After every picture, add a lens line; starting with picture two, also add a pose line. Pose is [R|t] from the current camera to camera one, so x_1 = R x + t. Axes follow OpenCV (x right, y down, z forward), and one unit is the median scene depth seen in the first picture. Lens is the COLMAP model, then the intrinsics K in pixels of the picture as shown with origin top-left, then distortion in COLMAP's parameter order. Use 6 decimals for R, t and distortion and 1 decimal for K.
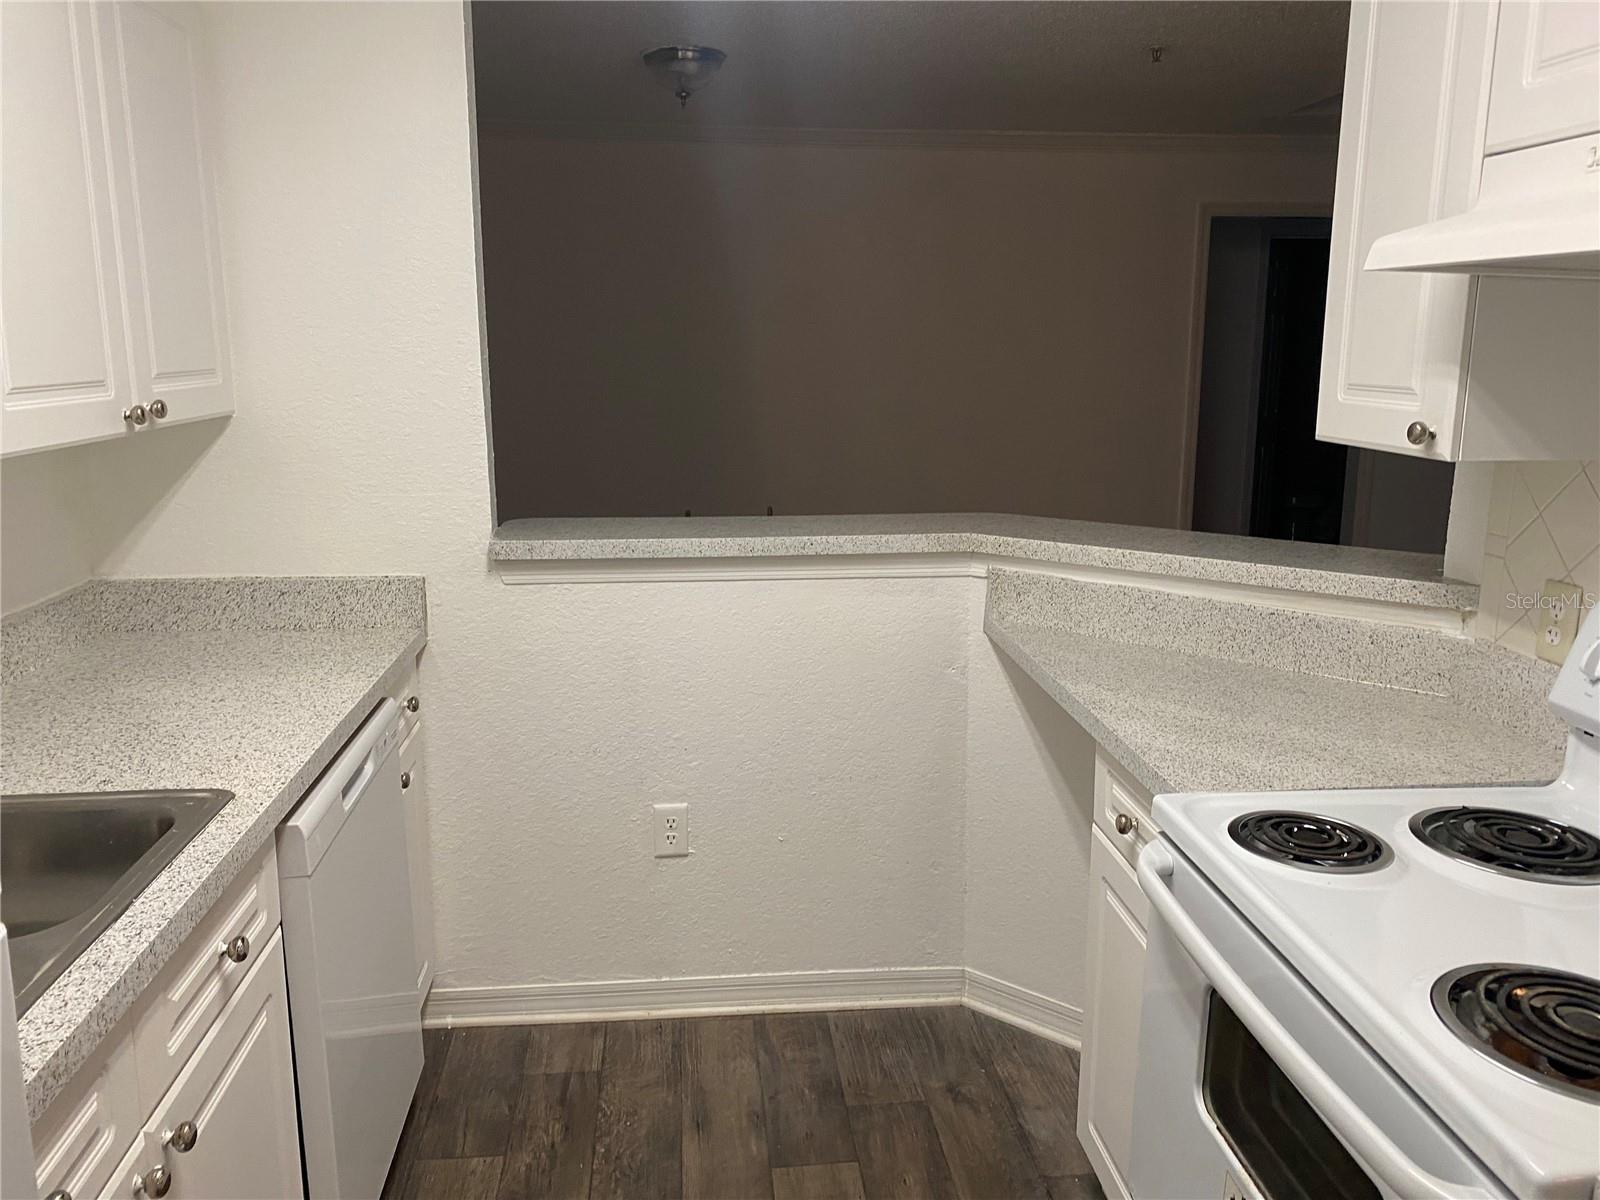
lens RADIAL K [[1236.1, 0, 800.0], [0, 1236.1, 600.0], [0, 0, 1]] dist [0.003008, 0.005419]
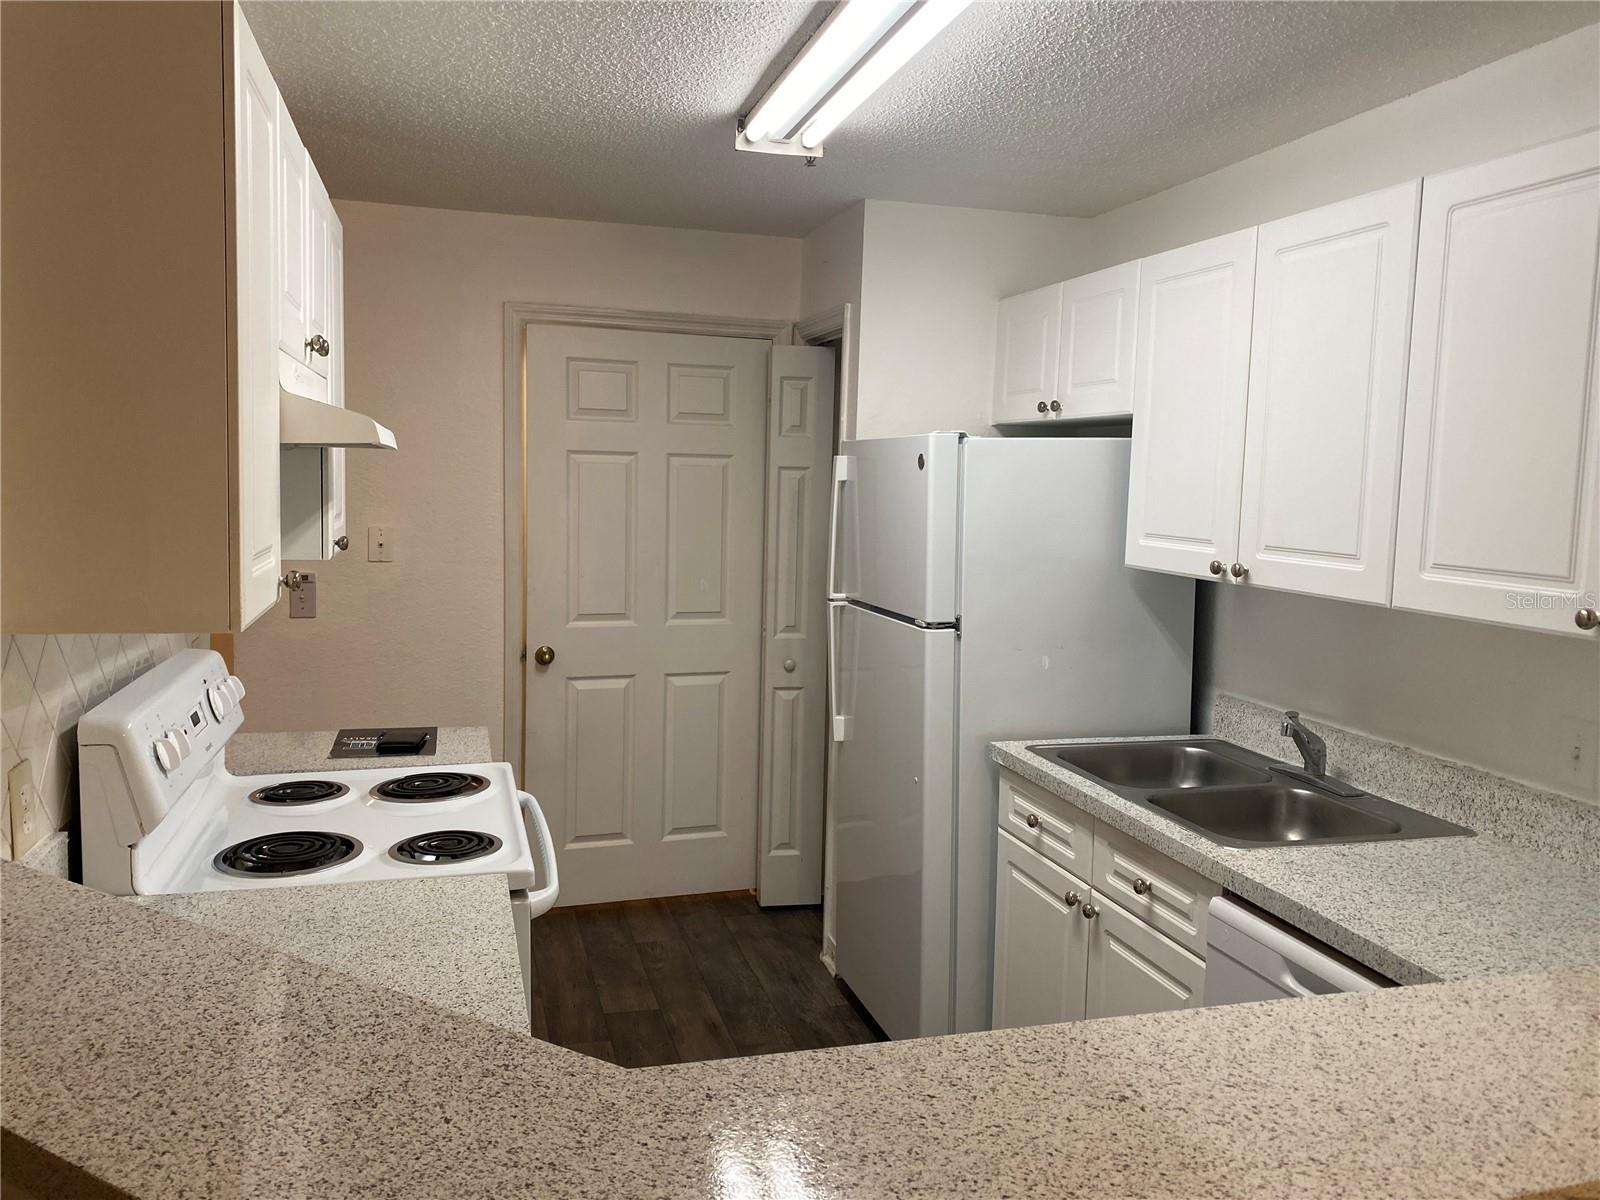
lens RADIAL K [[1236.1, 0, 800.0], [0, 1236.1, 600.0], [0, 0, 1]] dist [0.003008, 0.005419]
pose [[-0.983730, -0.005604, -0.179565, 0.161091], [-0.061744, 0.949174, 0.308637, -0.319023], [0.168709, 0.314703, -0.934077, 1.364545]]
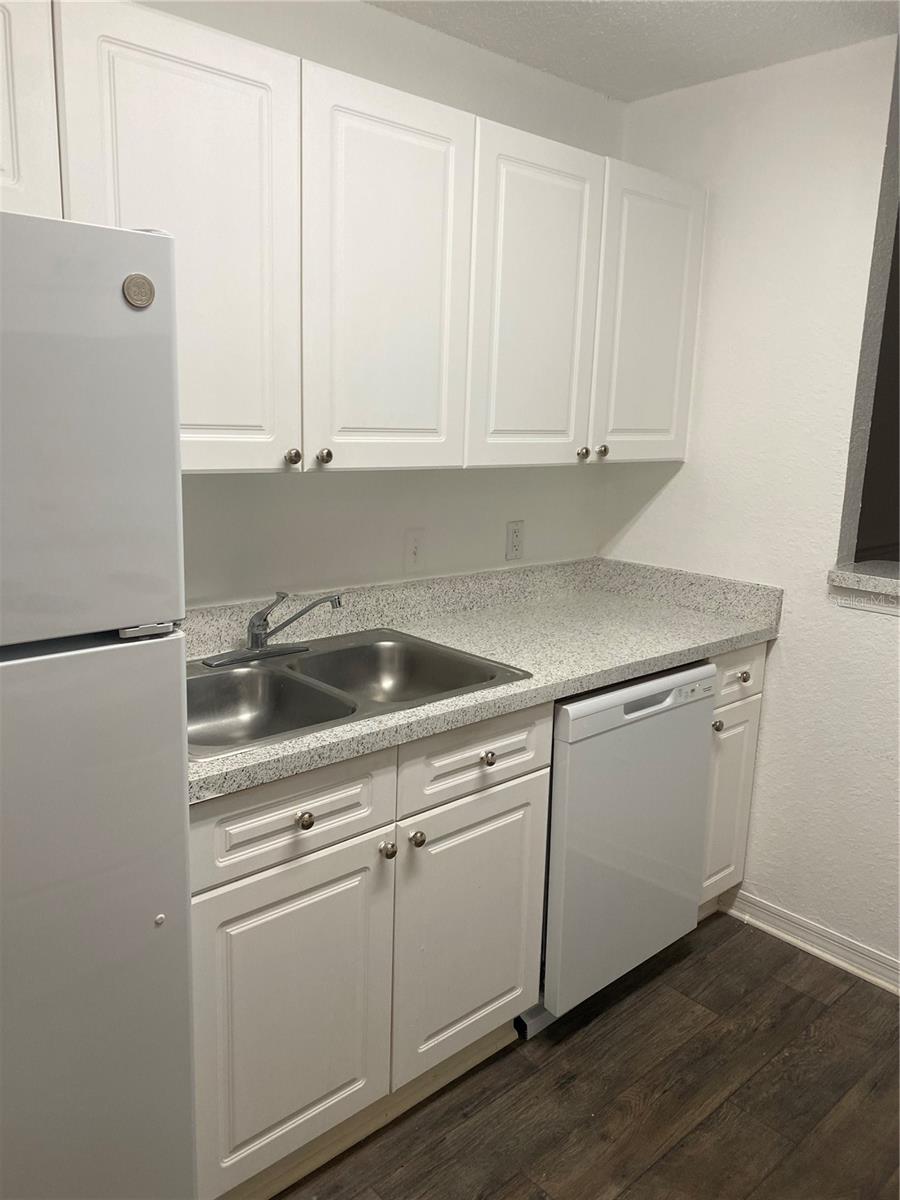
lens RADIAL K [[904.0, 0, 413.0], [0, 904.0, 611.3], [0, 0, 1]] dist [0.025343, -0.002760]
pose [[0.582806, 0.188866, -0.790359, 0.254487], [-0.197426, 0.976384, 0.087738, -0.002543], [0.788264, 0.104903, 0.606329, 0.083193]]
